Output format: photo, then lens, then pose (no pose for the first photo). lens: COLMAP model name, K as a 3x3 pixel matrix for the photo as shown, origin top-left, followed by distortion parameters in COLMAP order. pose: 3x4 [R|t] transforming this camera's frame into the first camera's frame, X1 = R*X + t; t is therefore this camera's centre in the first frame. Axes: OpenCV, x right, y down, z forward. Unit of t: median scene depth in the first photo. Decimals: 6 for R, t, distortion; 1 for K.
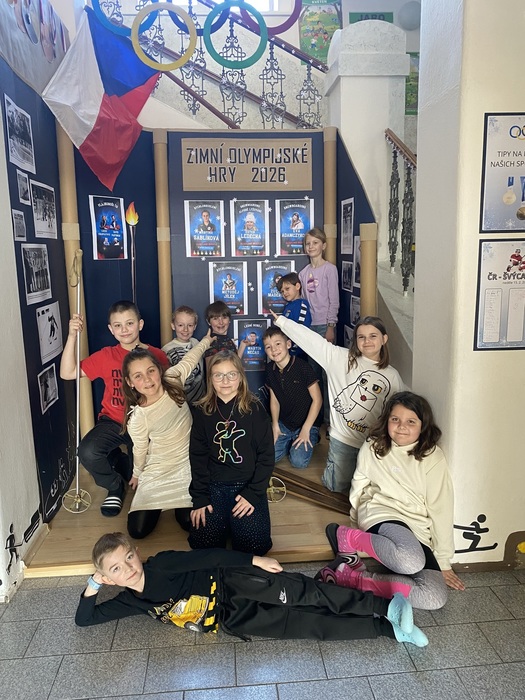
lens RADIAL K [[553.4, 0, 264.5], [0, 553.4, 353.3], [0, 0, 1]] dist [0.051024, -0.045420]
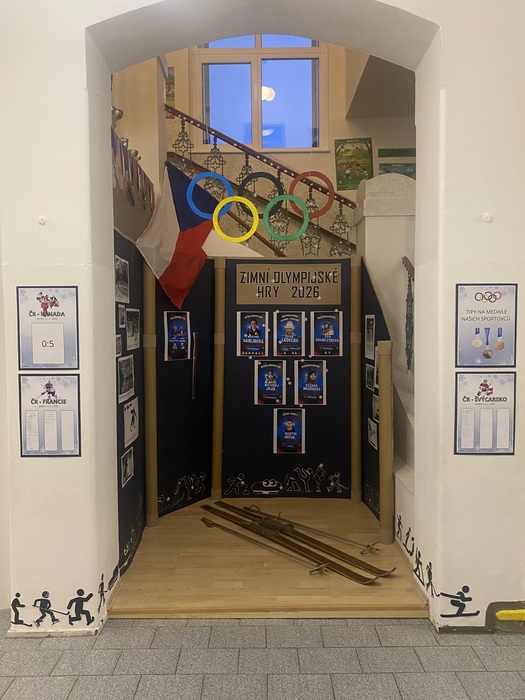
lens RADIAL K [[553.4, 0, 263.8], [0, 553.4, 347.1], [0, 0, 1]] dist [0.051024, -0.045420]
pose [[0.996822, 0.020344, -0.077025, 0.013466], [-0.030237, 0.991113, -0.129540, -0.043467], [0.073705, 0.131457, 0.988578, -0.225104]]
